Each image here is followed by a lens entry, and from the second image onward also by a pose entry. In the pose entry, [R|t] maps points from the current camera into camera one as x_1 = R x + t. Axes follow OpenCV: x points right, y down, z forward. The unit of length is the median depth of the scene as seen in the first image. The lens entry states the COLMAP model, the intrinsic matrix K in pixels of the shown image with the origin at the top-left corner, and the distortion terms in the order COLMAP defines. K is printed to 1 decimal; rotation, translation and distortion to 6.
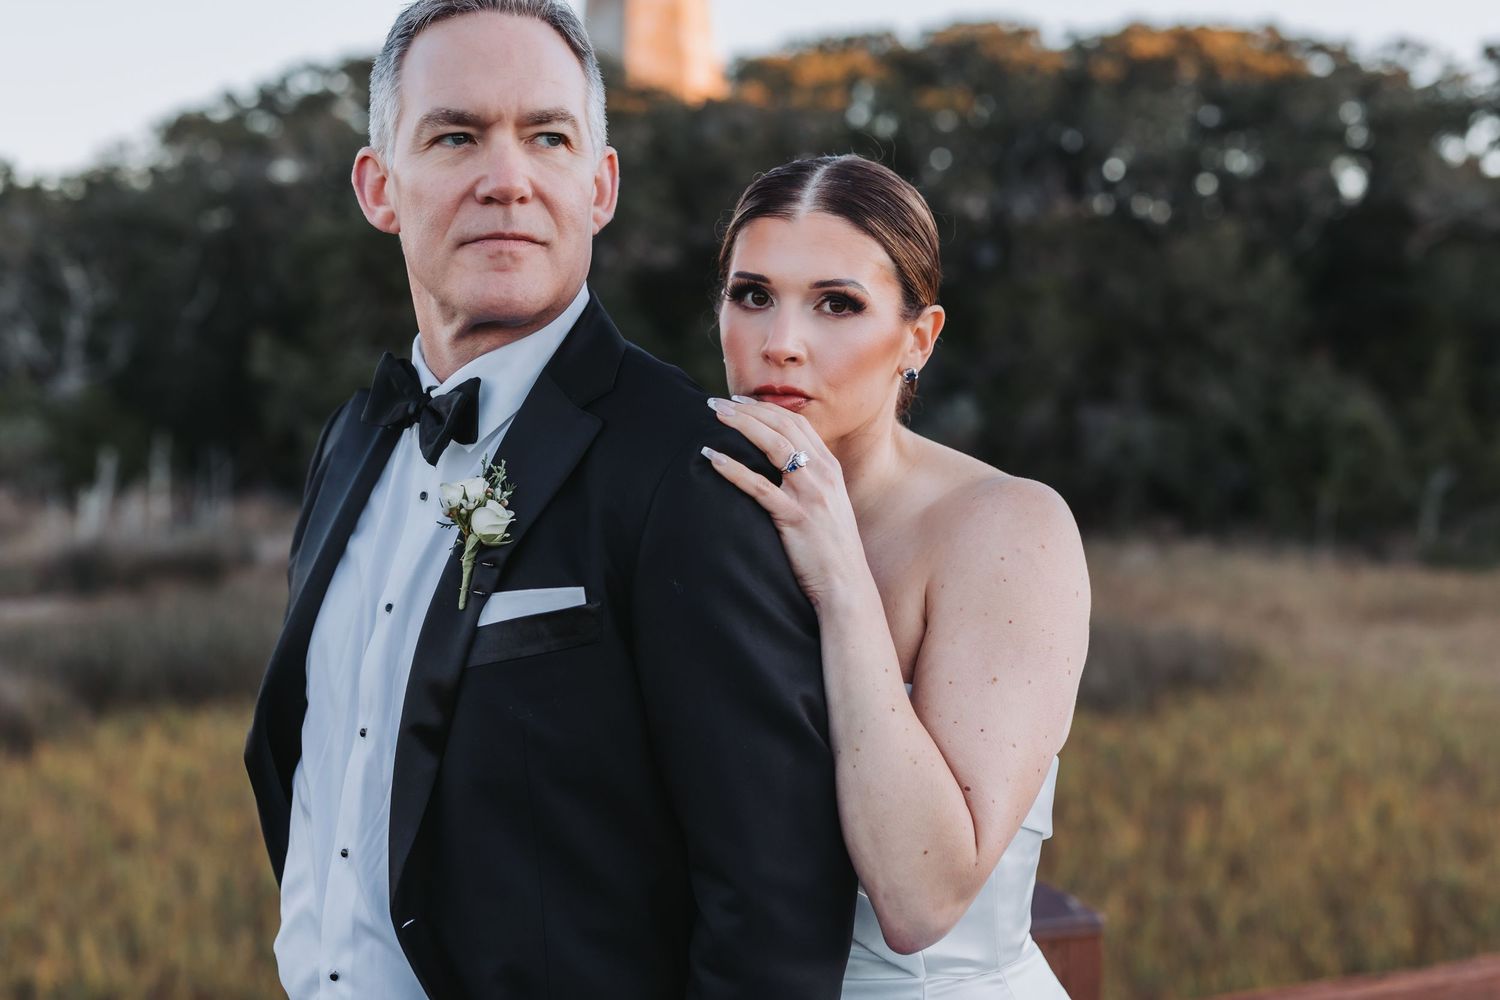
lens RADIAL K [[2125.1, 0, 746.2], [0, 2125.1, 502.2], [0, 0, 1]] dist [-0.006978, 0.000000]
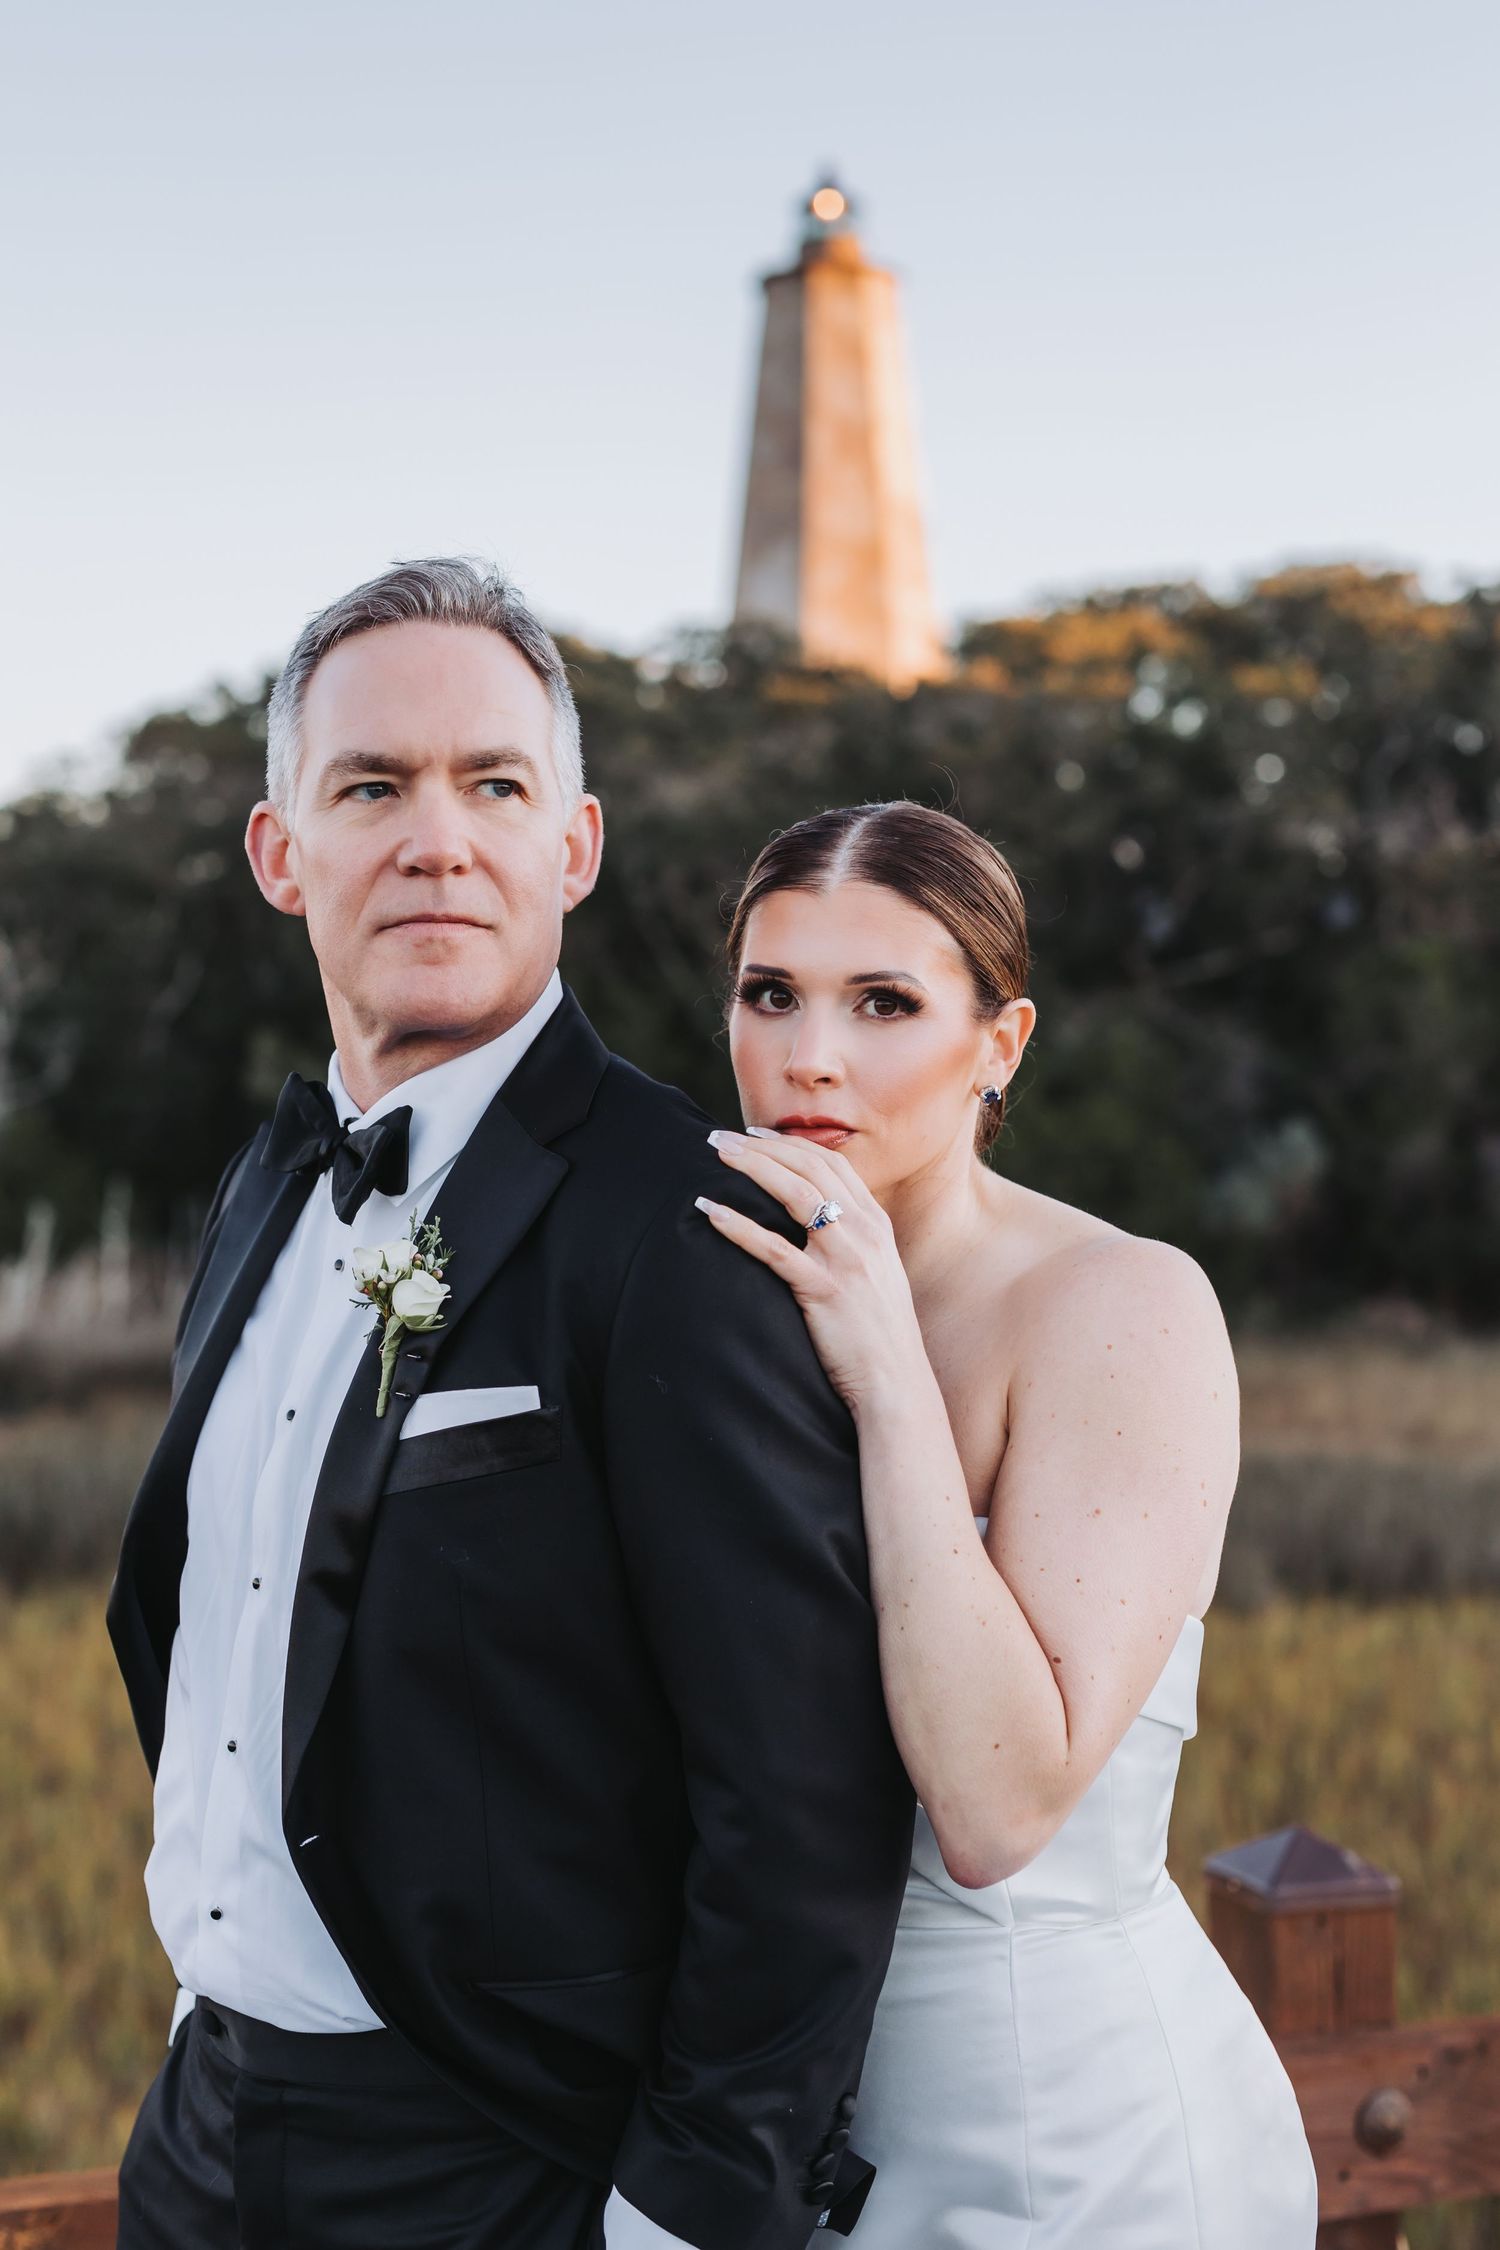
lens RADIAL K [[3187.7, 0, 762.0], [0, 3187.7, 1121.3], [0, 0, 1]] dist [-0.006978, 0.000000]
pose [[0.997512, -0.003468, -0.070405, 0.004870], [-0.000105, 0.998715, -0.050686, 0.000239], [0.070491, 0.050567, 0.996230, -0.006809]]
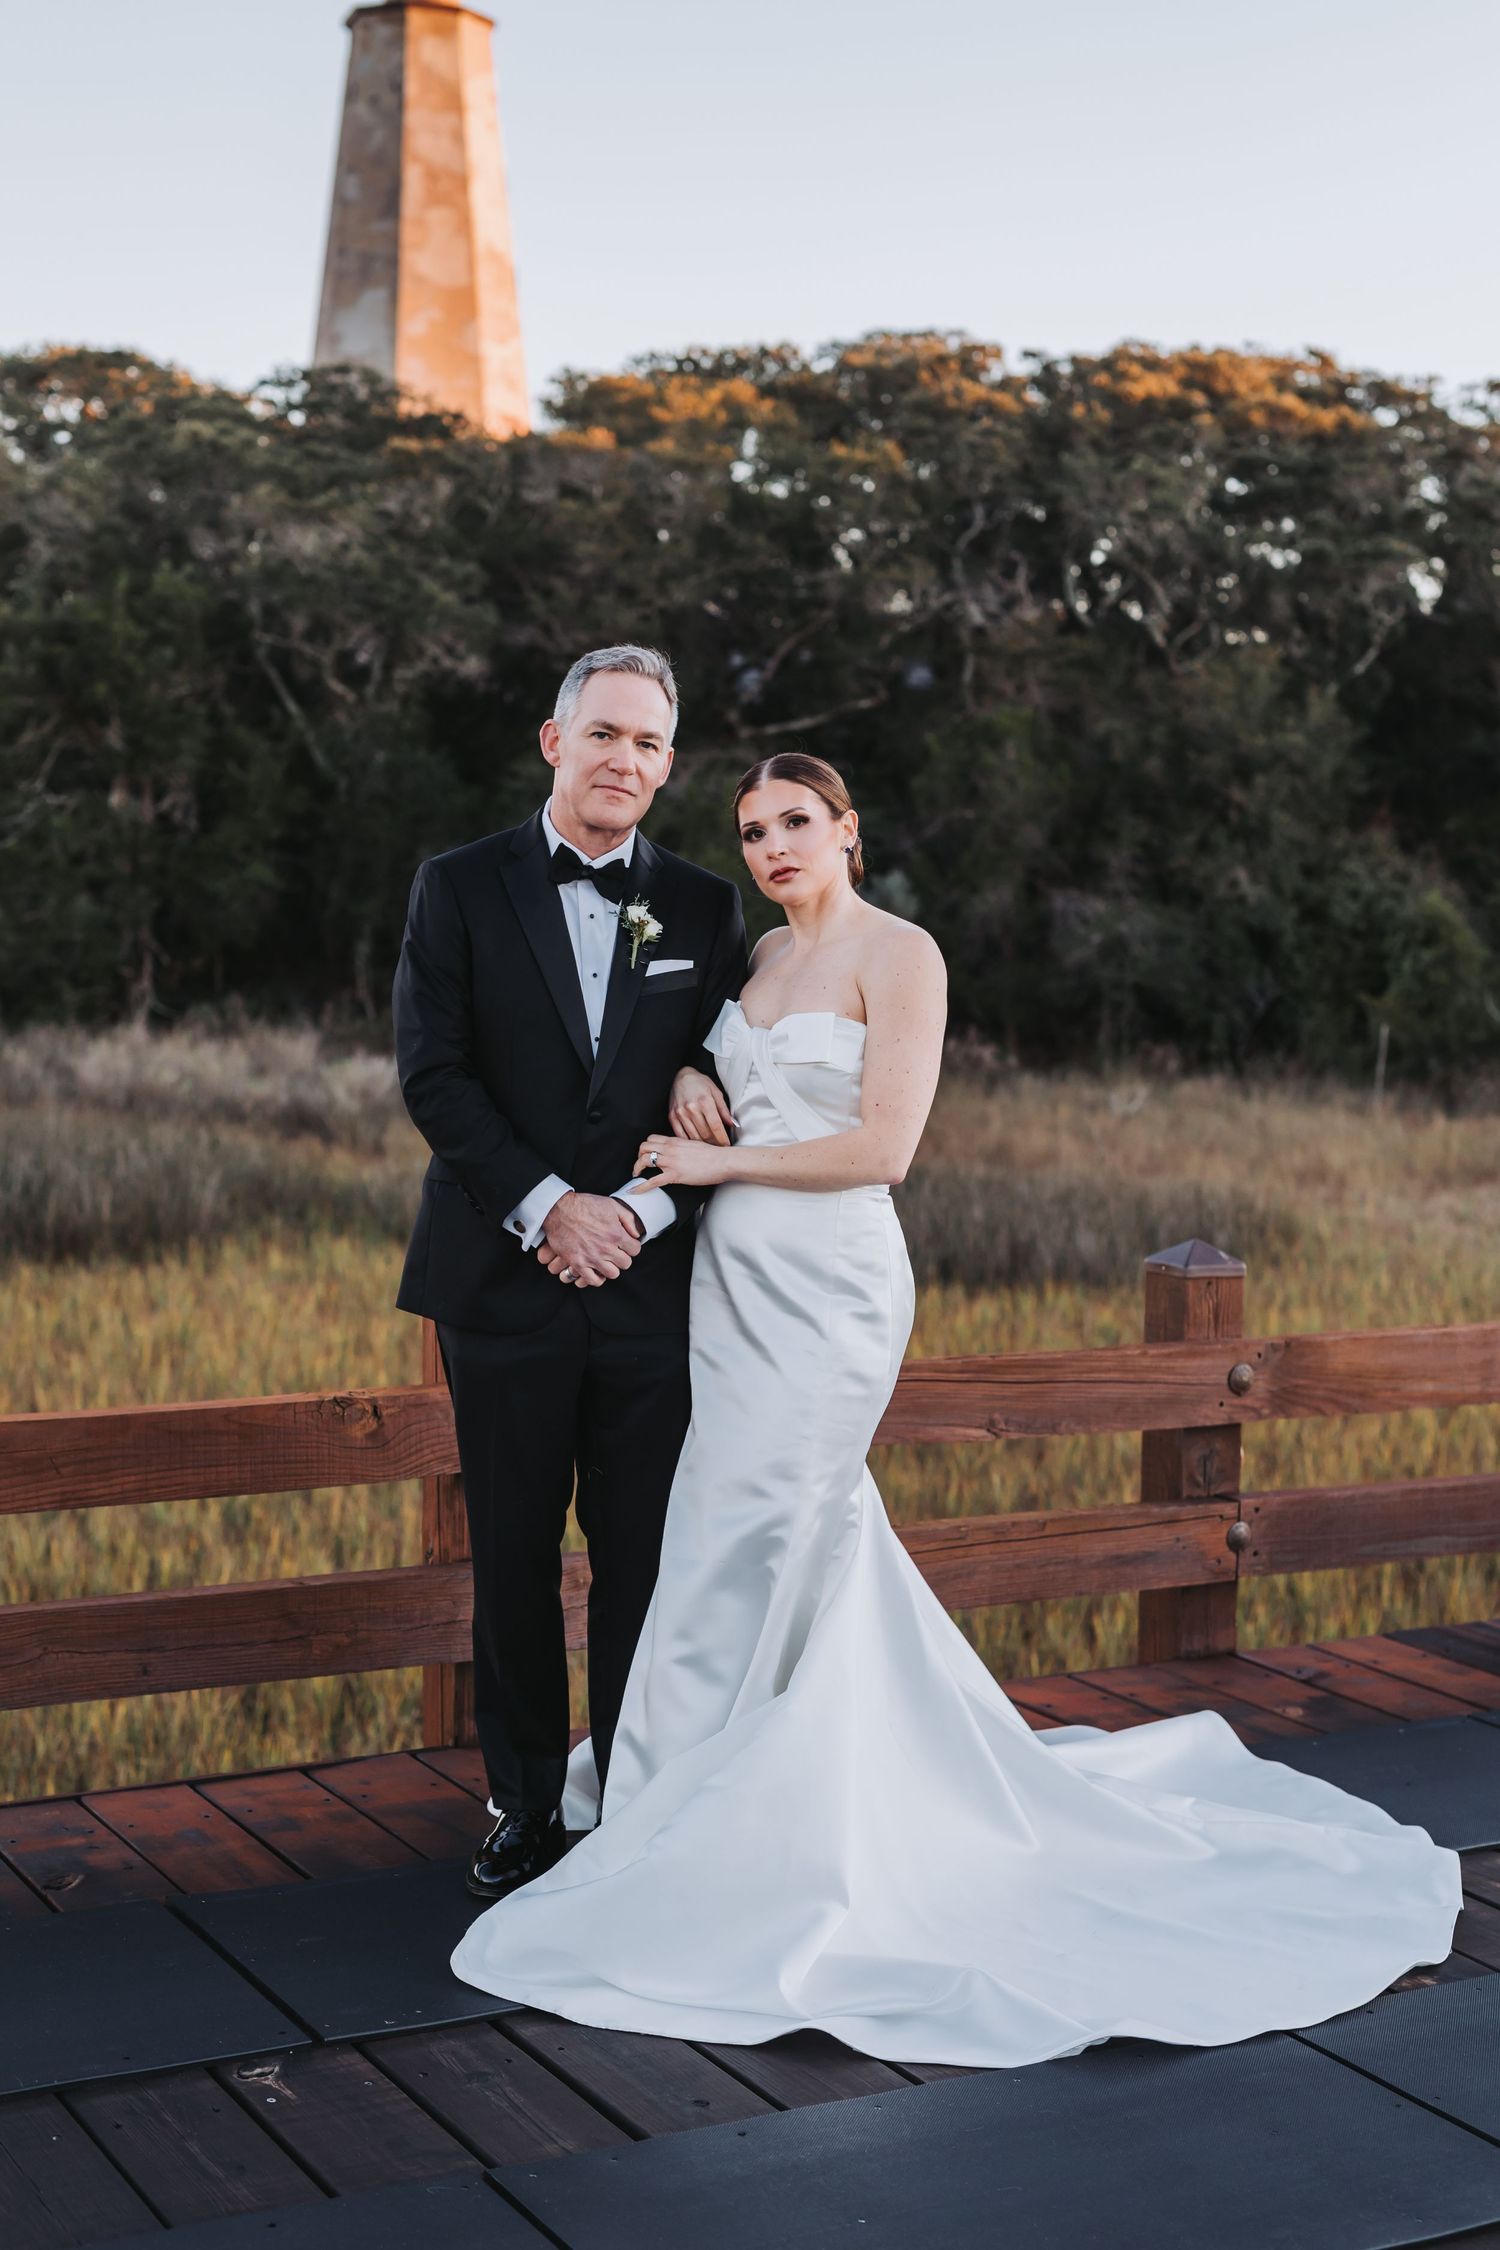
lens RADIAL K [[3187.7, 0, 791.5], [0, 3187.7, 1148.3], [0, 0, 1]] dist [-0.006978, 0.000000]
pose [[0.996295, 0.012908, 0.085026, -0.036596], [-0.016099, 0.999188, 0.036942, 0.006446], [-0.084480, -0.038174, 0.995694, -0.124479]]
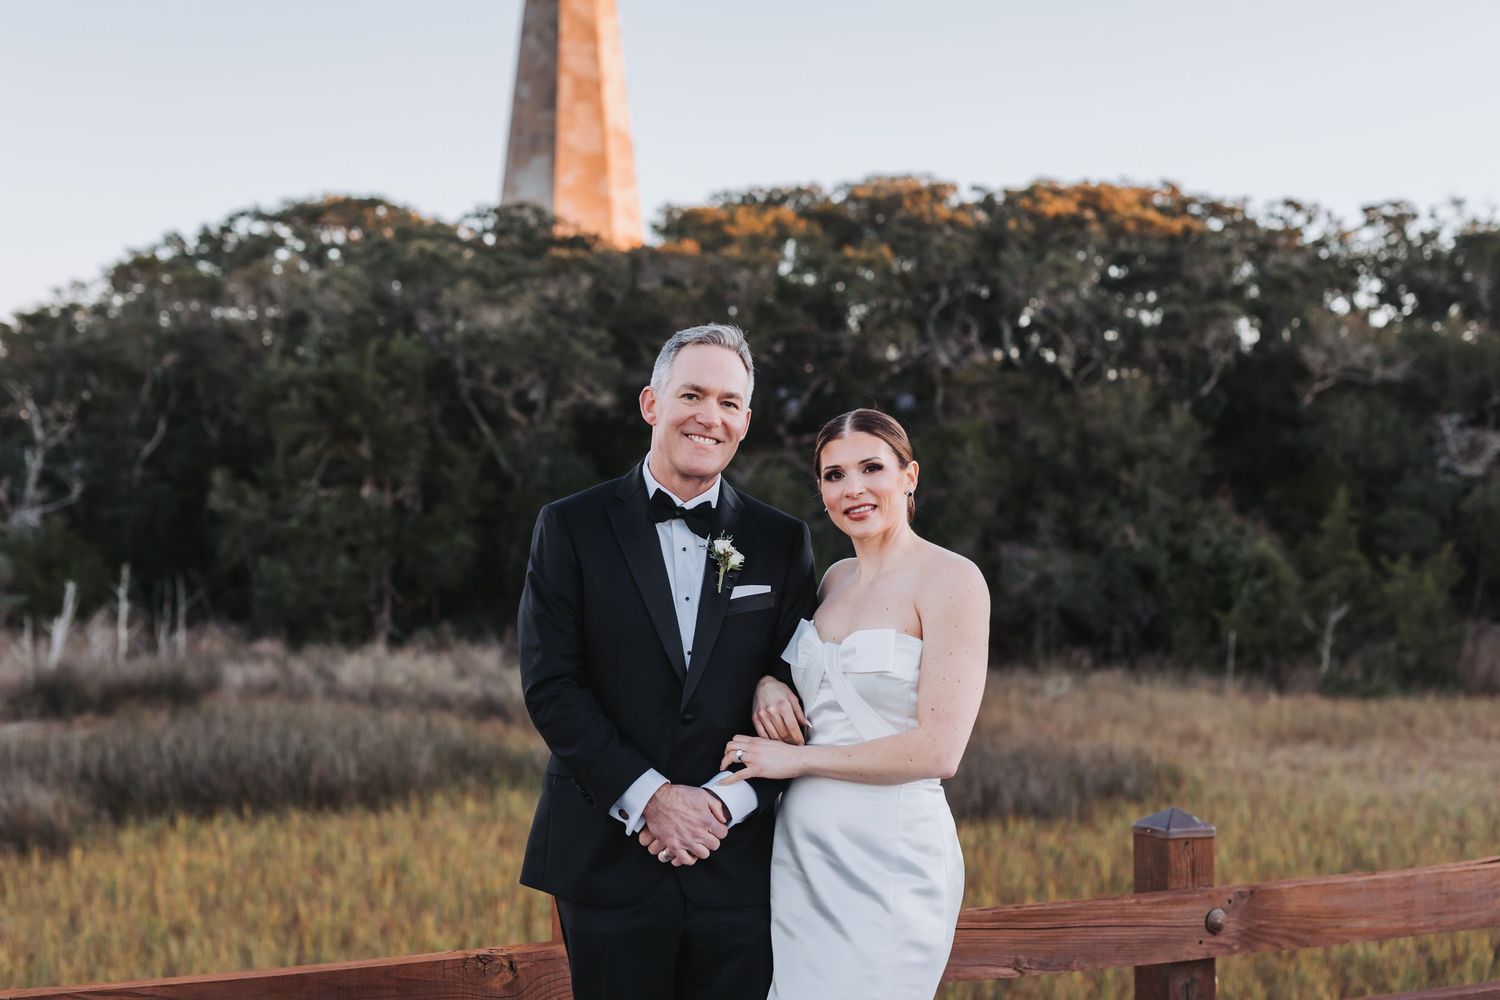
lens RADIAL K [[2125.1, 0, 766.6], [0, 2125.1, 510.9], [0, 0, 1]] dist [-0.006978, 0.000000]
pose [[0.998267, 0.005859, 0.058547, -0.035482], [-0.002266, 0.998120, -0.061254, 0.006309], [-0.058795, 0.061015, 0.996404, -0.083193]]
